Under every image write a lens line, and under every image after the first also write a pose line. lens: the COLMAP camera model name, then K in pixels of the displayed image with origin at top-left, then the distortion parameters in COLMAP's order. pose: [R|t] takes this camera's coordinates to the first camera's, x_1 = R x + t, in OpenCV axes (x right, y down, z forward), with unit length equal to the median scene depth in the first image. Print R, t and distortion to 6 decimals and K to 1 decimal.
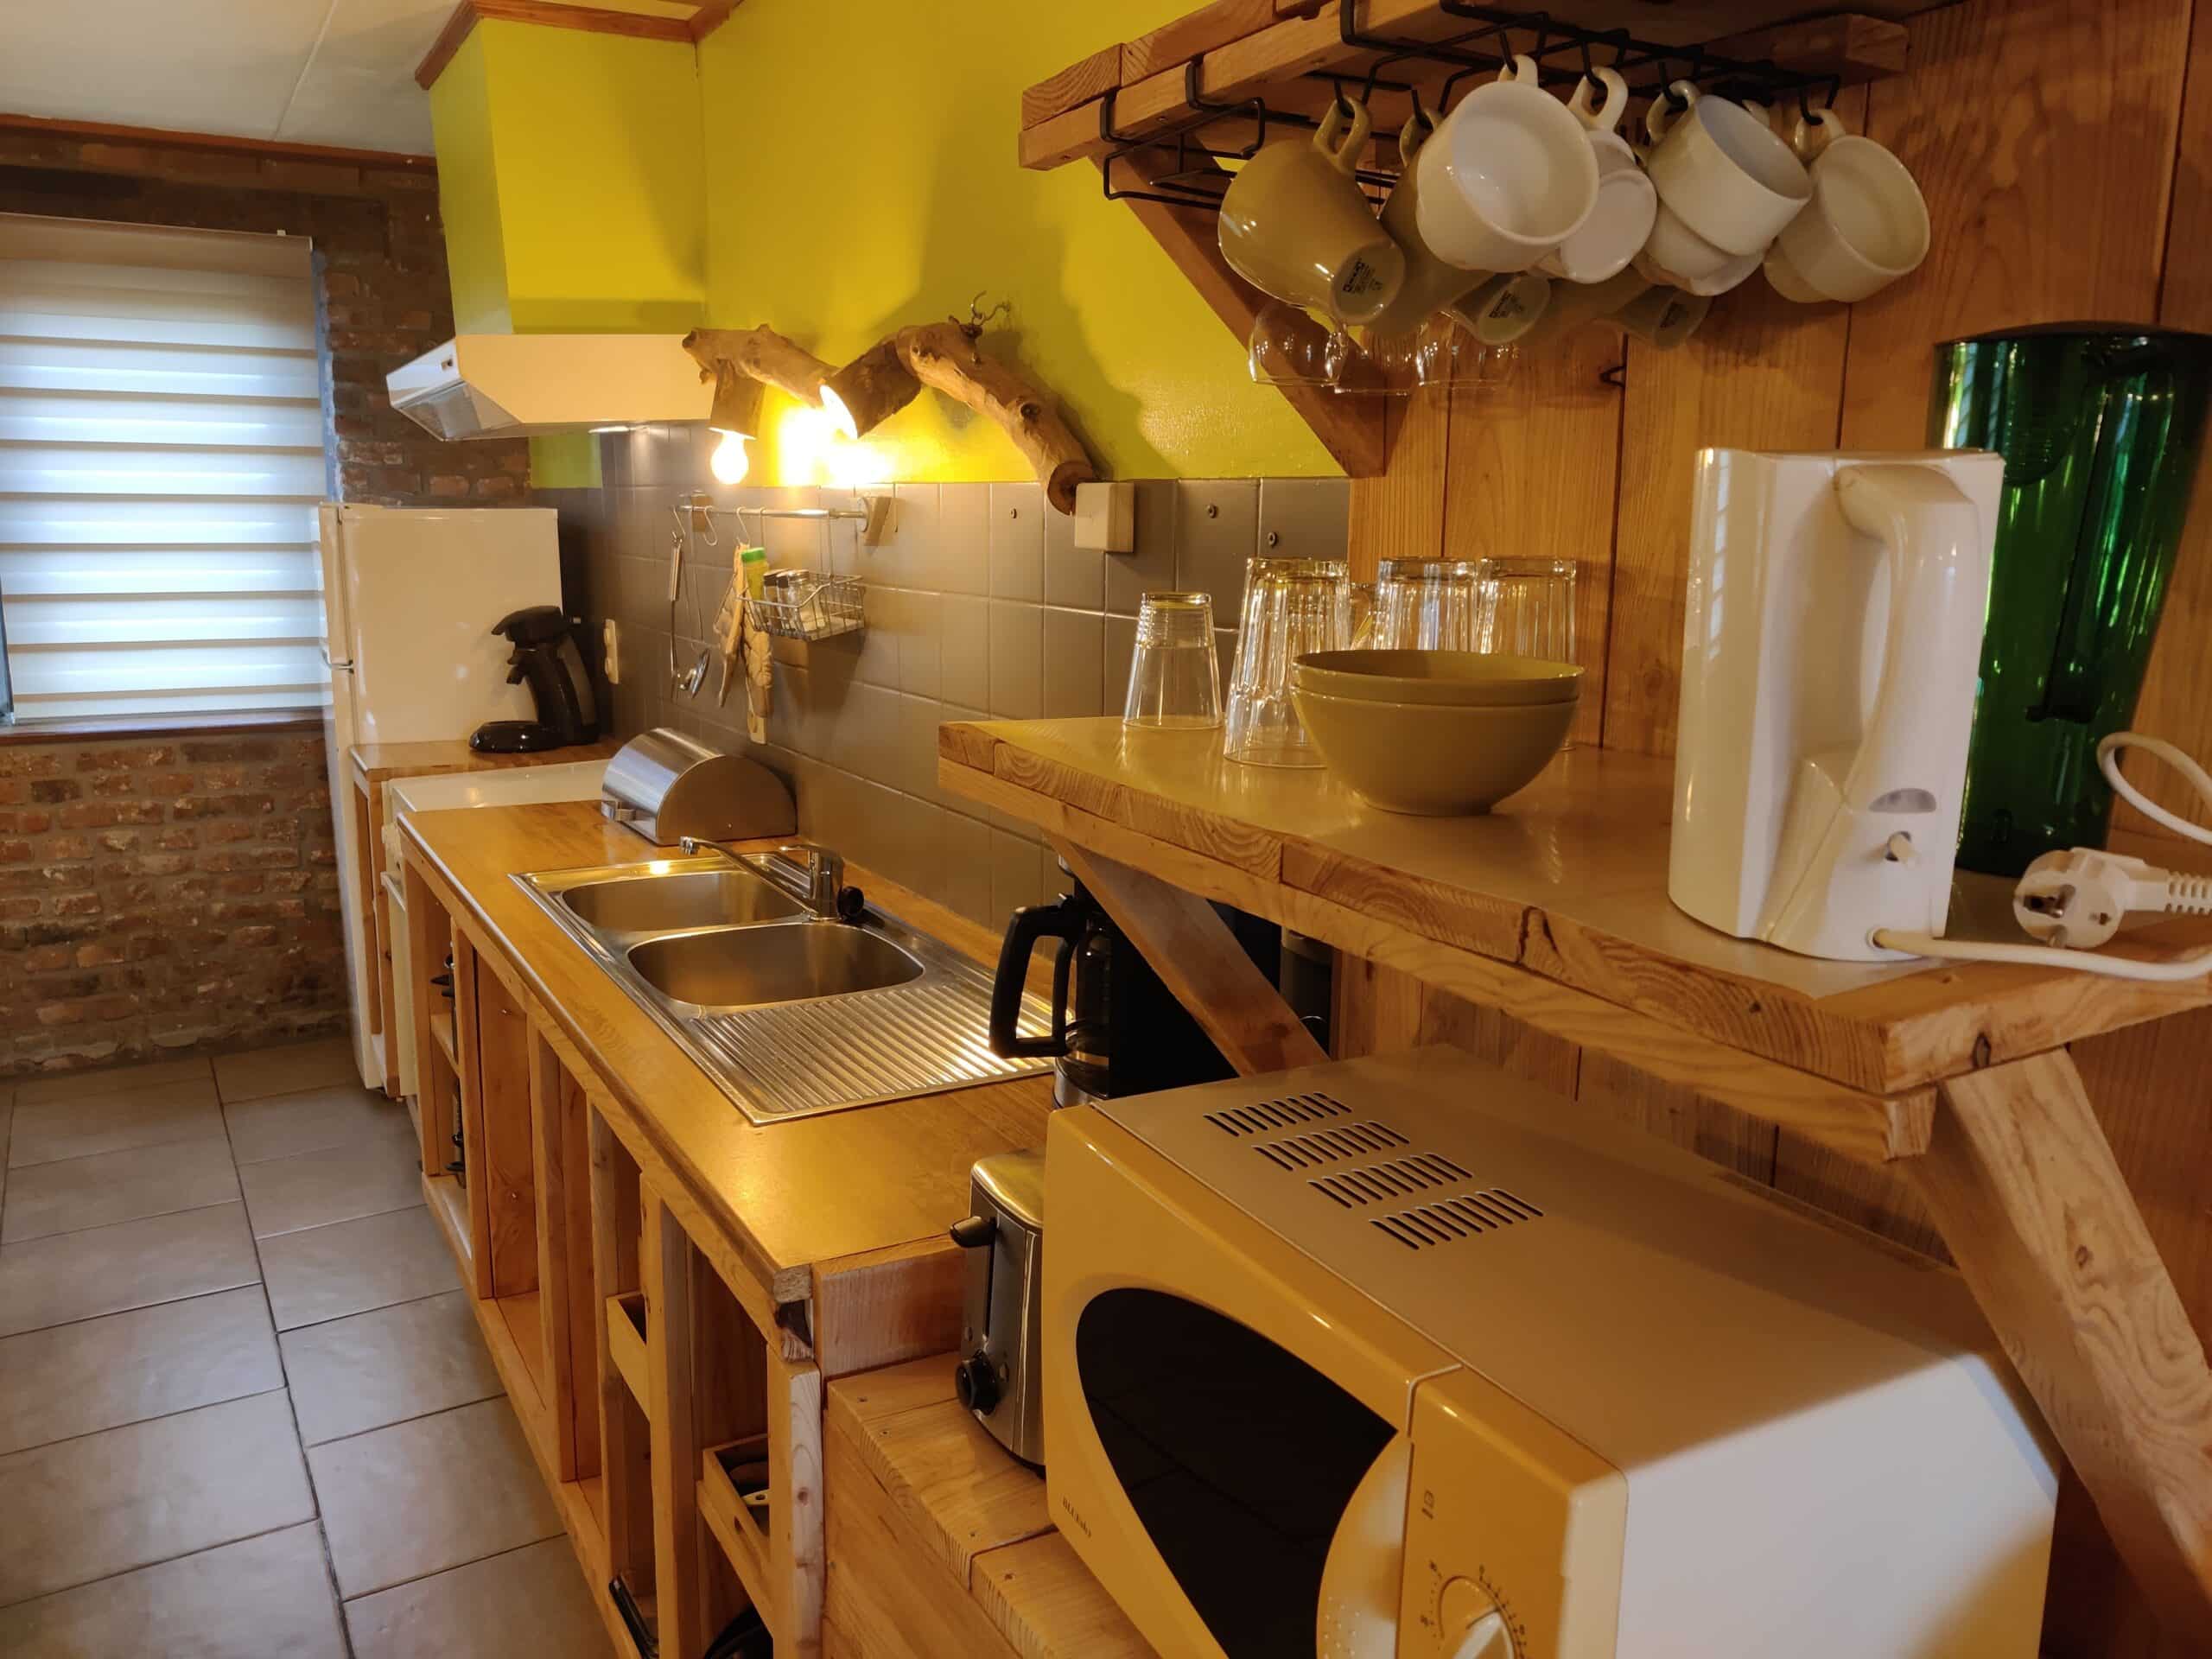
lens RADIAL K [[1679.8, 0, 1106.0], [0, 1679.8, 829.5], [0, 0, 1]] dist [-0.001438, -0.004526]
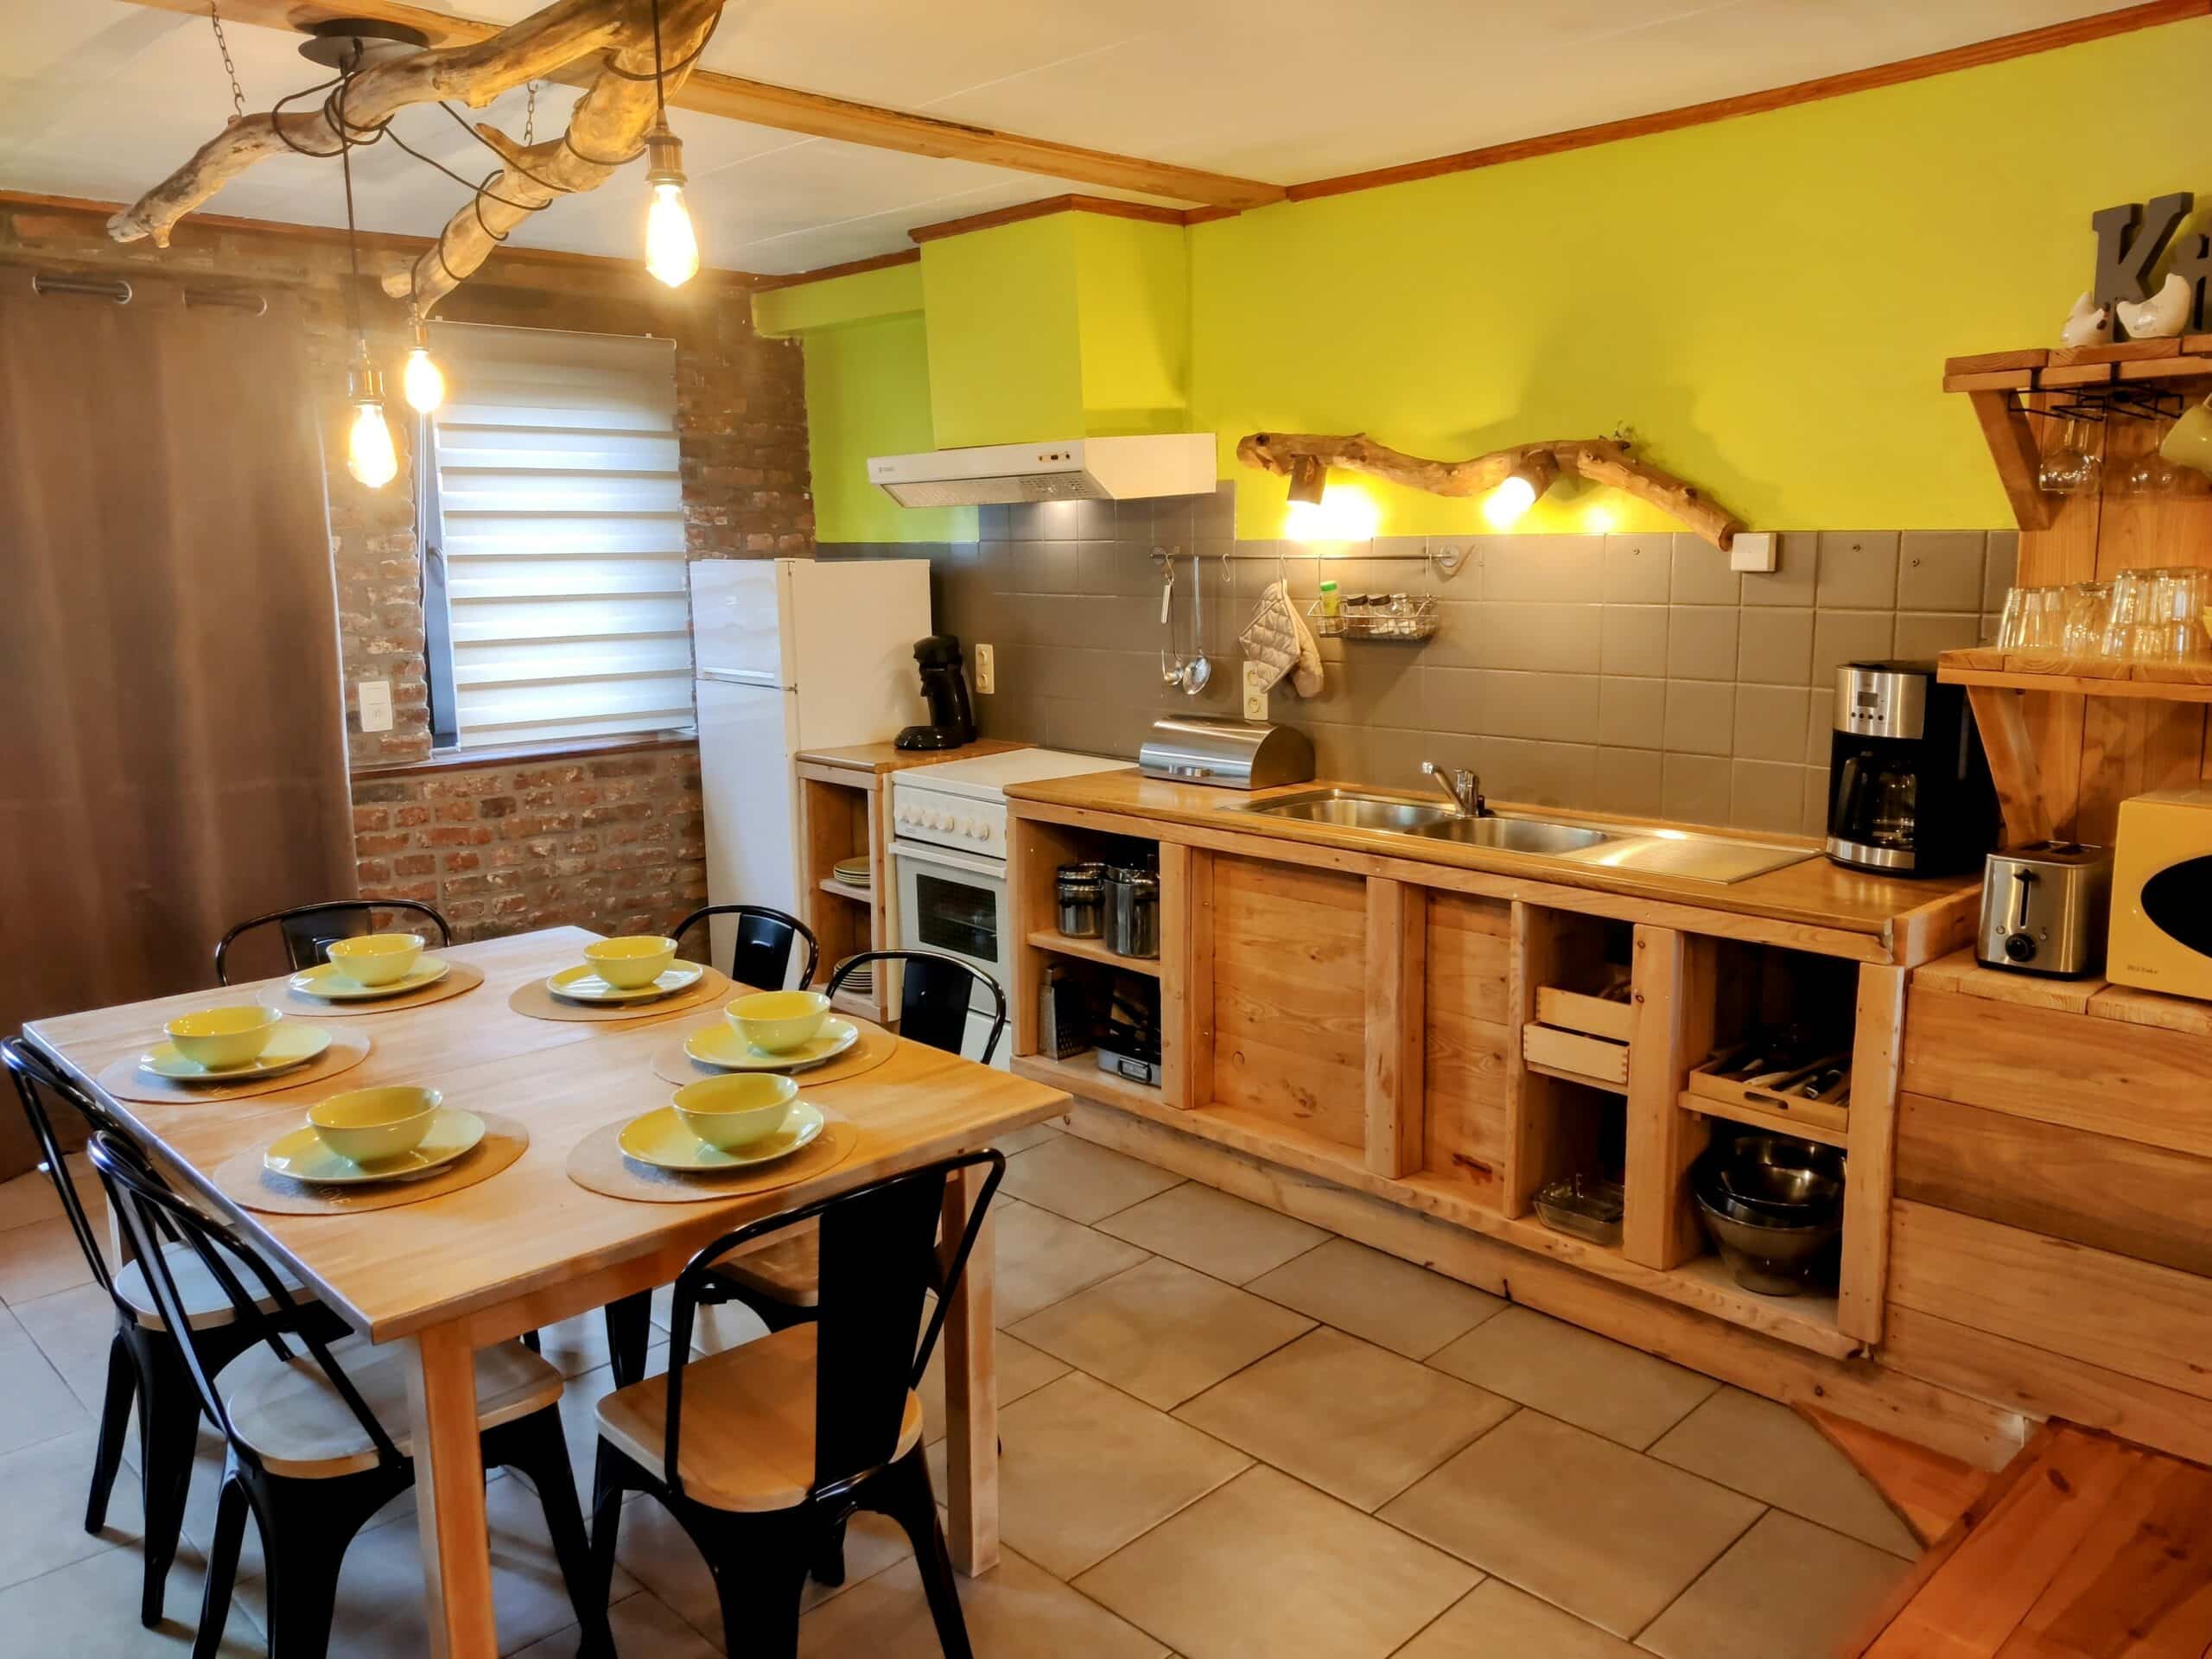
lens RADIAL K [[1679.8, 0, 1106.0], [0, 1679.8, 829.5], [0, 0, 1]] dist [-0.001438, -0.004526]
pose [[0.963941, -0.064825, 0.258099, -0.510609], [0.070189, 0.997466, -0.011614, 0.035387], [-0.256692, 0.029311, 0.966049, -0.239257]]
